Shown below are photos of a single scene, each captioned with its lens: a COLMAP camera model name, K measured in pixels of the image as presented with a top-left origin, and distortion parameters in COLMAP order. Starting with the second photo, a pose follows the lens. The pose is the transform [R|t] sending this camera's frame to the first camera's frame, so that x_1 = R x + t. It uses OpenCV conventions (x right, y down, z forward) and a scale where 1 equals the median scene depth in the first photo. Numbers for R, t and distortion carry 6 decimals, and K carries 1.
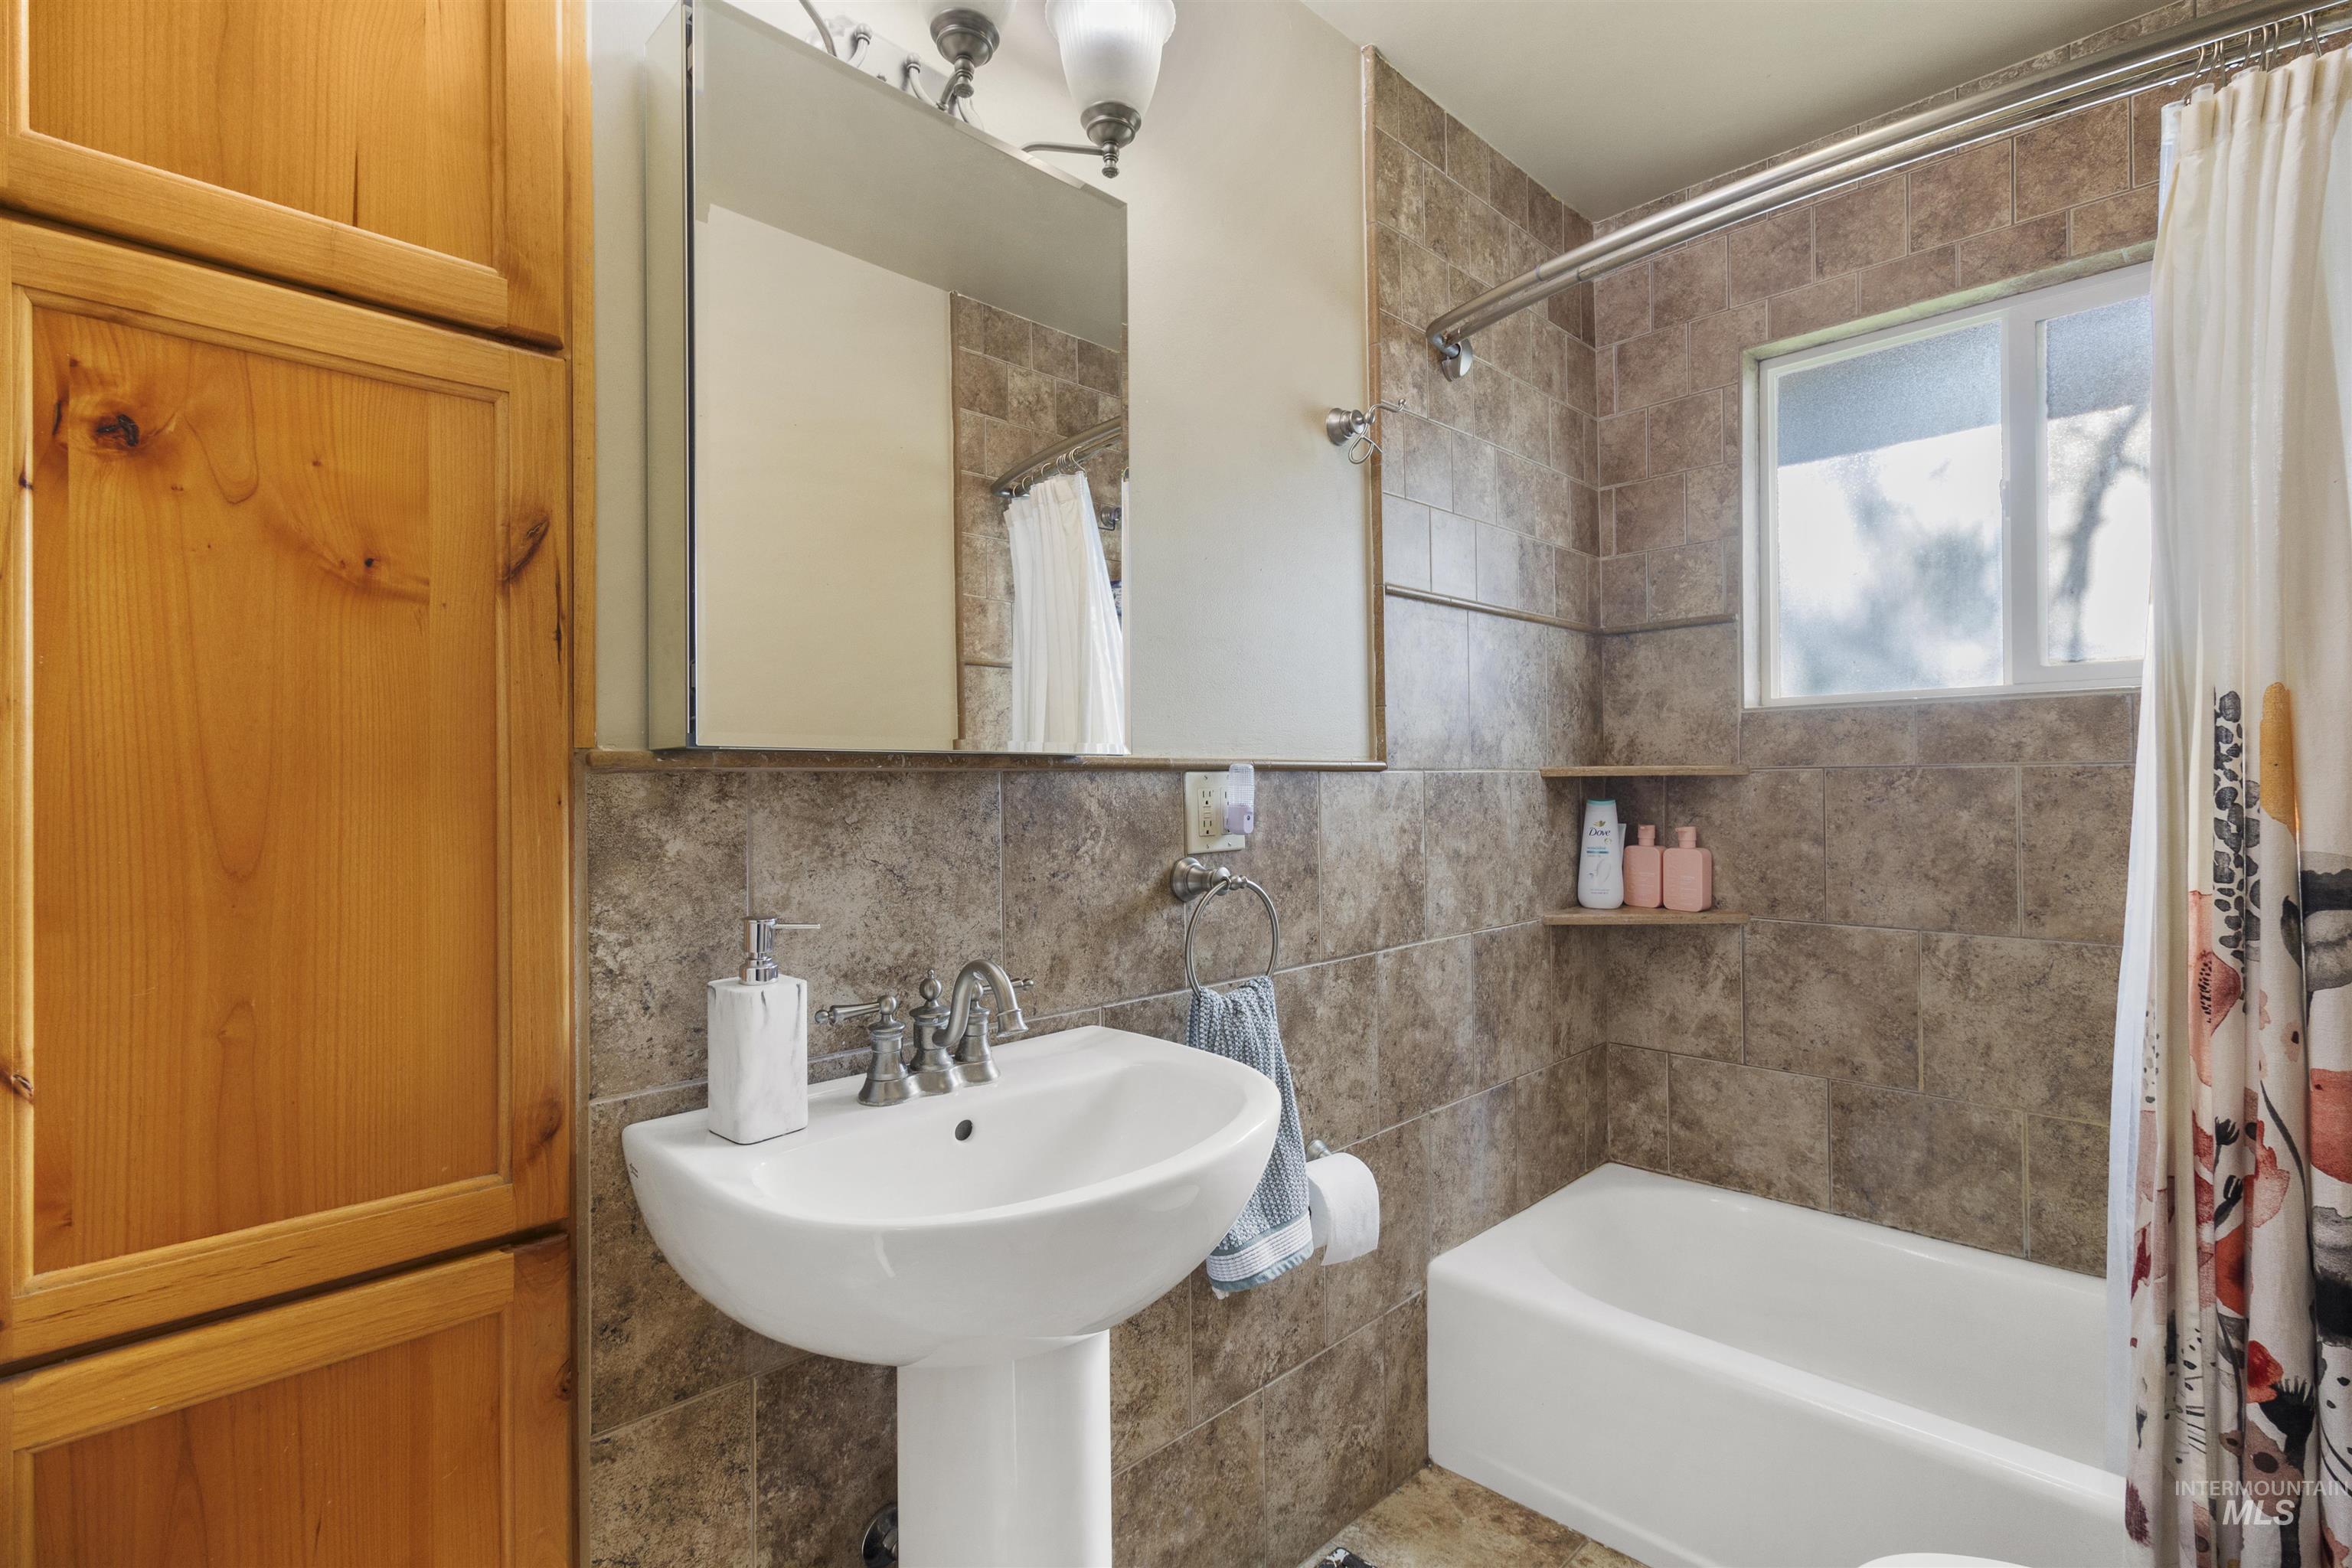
lens RADIAL K [[1087.7, 0, 1168.6], [0, 1087.7, 790.4], [0, 0, 1]] dist [0.005232, -0.000406]
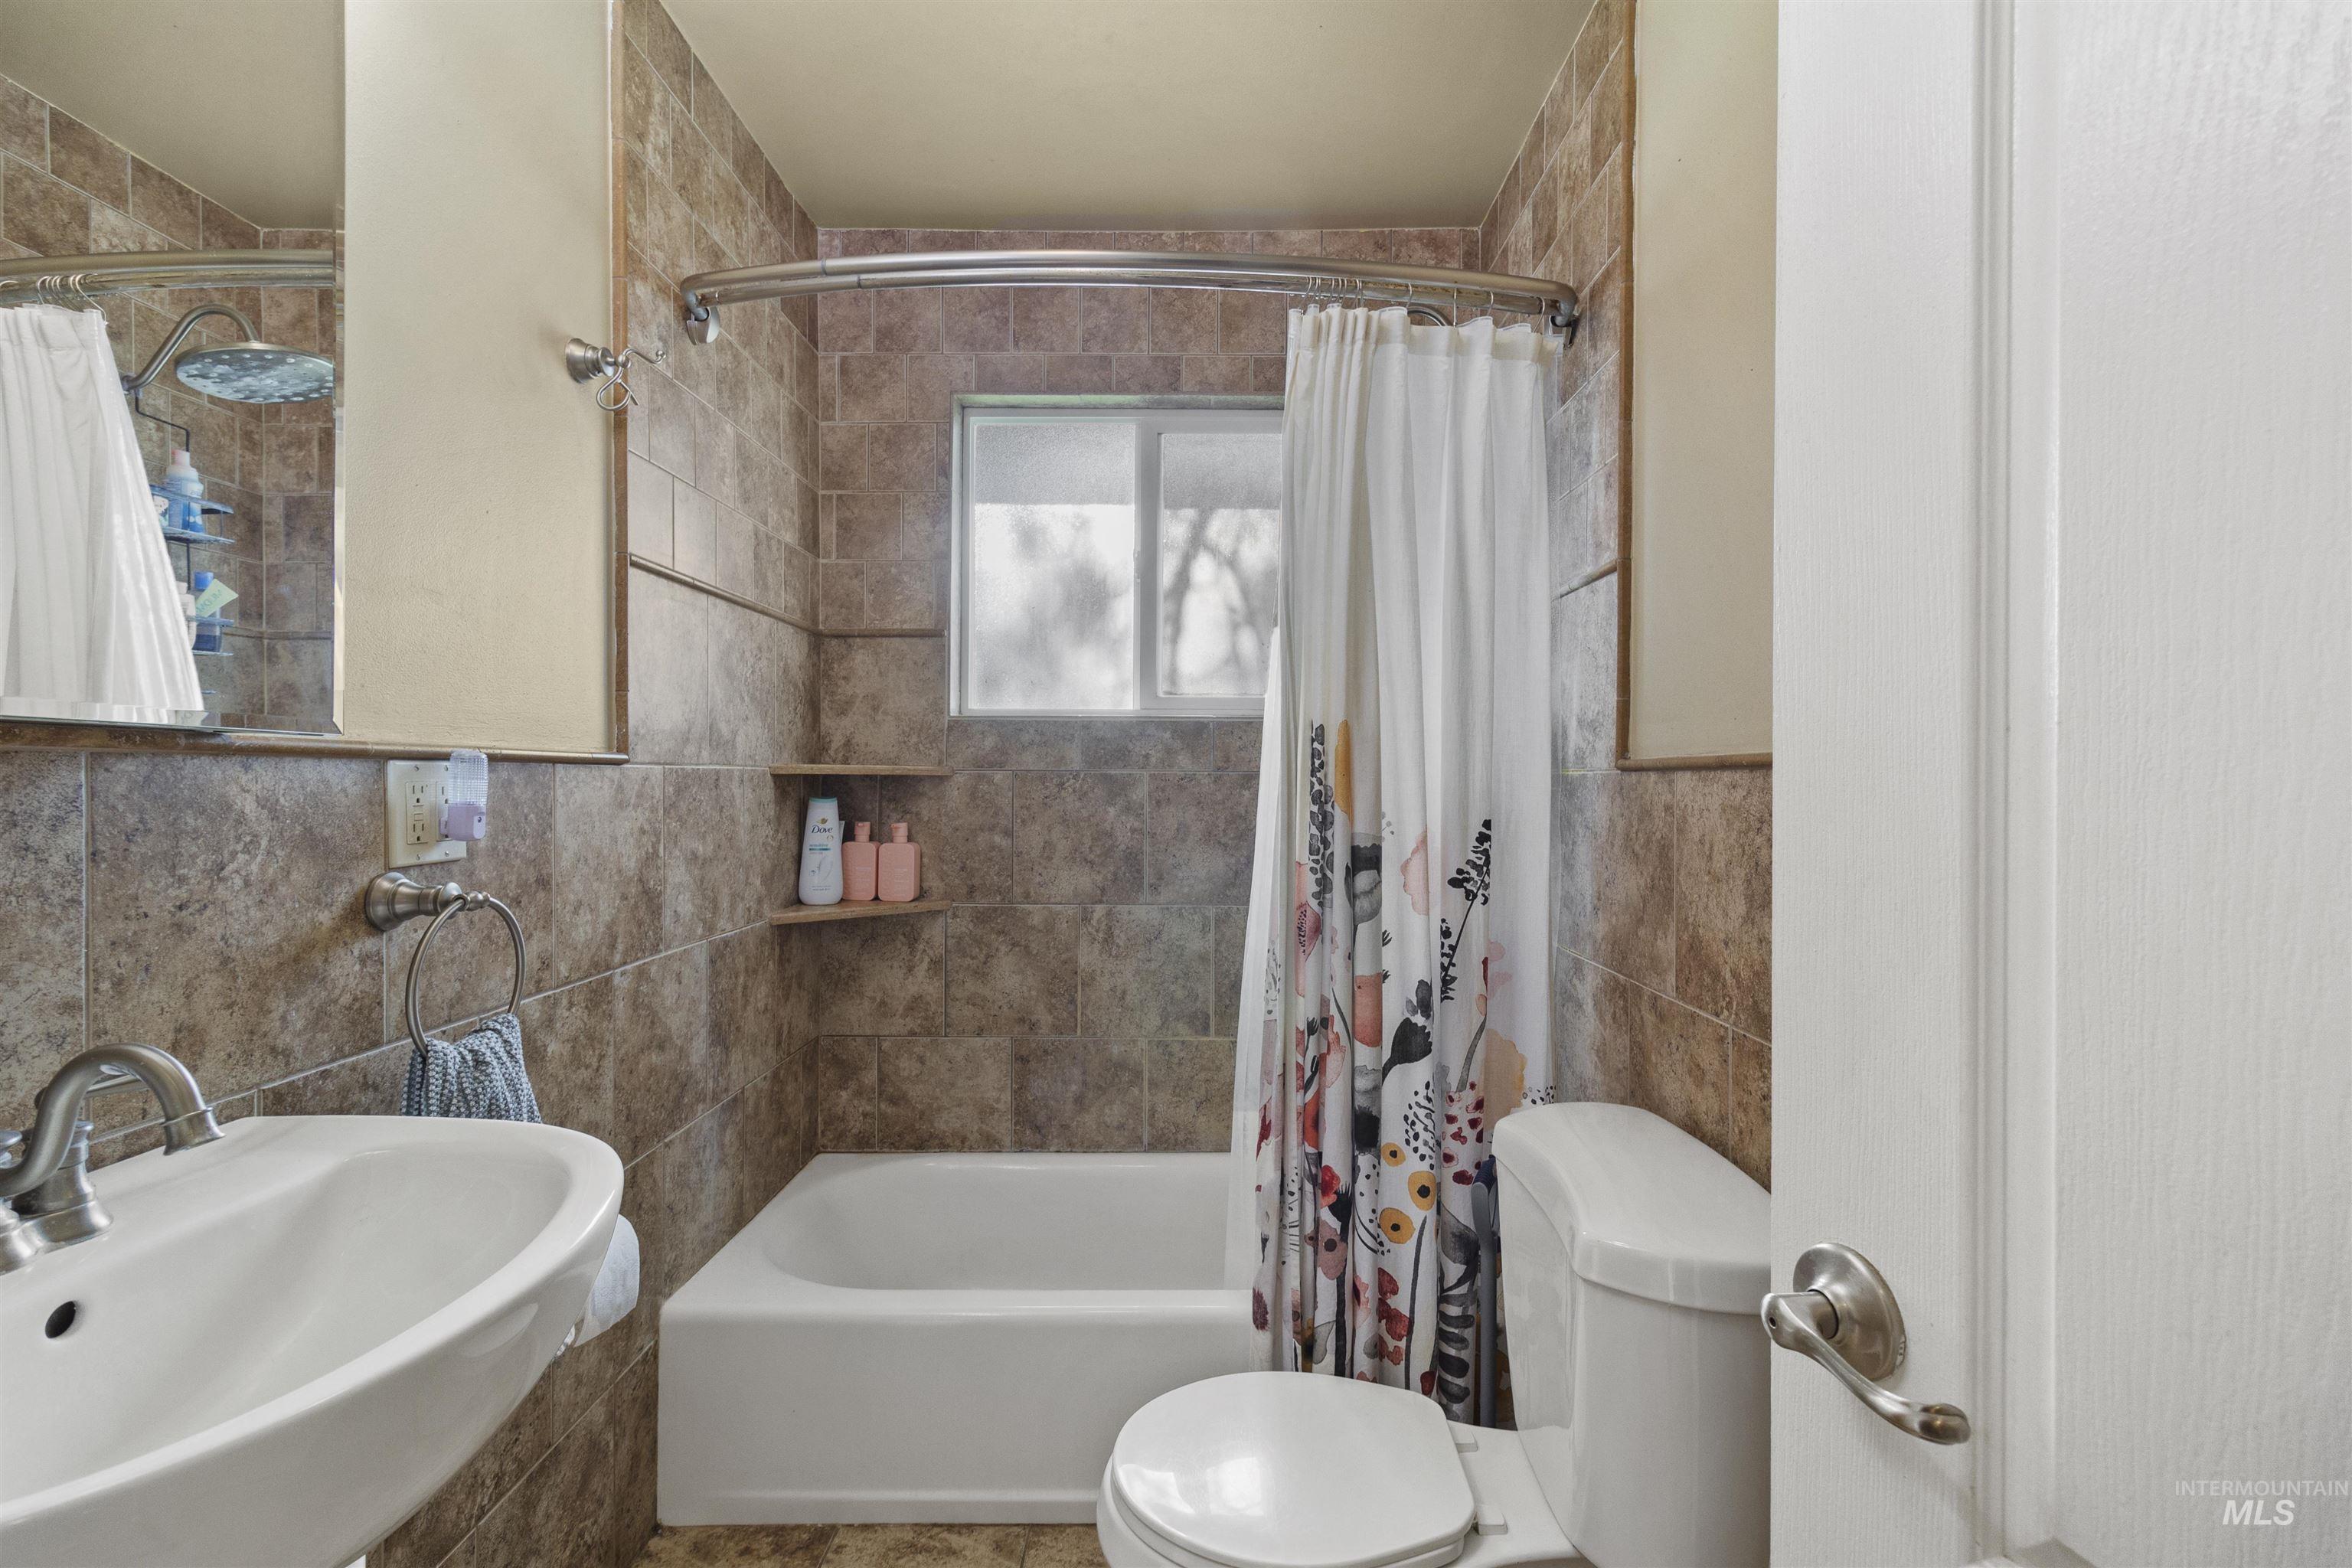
lens RADIAL K [[1087.7, 0, 1176.1], [0, 1087.7, 789.2], [0, 0, 1]] dist [0.005232, -0.000406]
pose [[0.709267, 0.007387, 0.704901, -0.106872], [-0.007684, 0.999967, -0.002748, 0.001019], [-0.704898, -0.003468, 0.709301, 0.058136]]
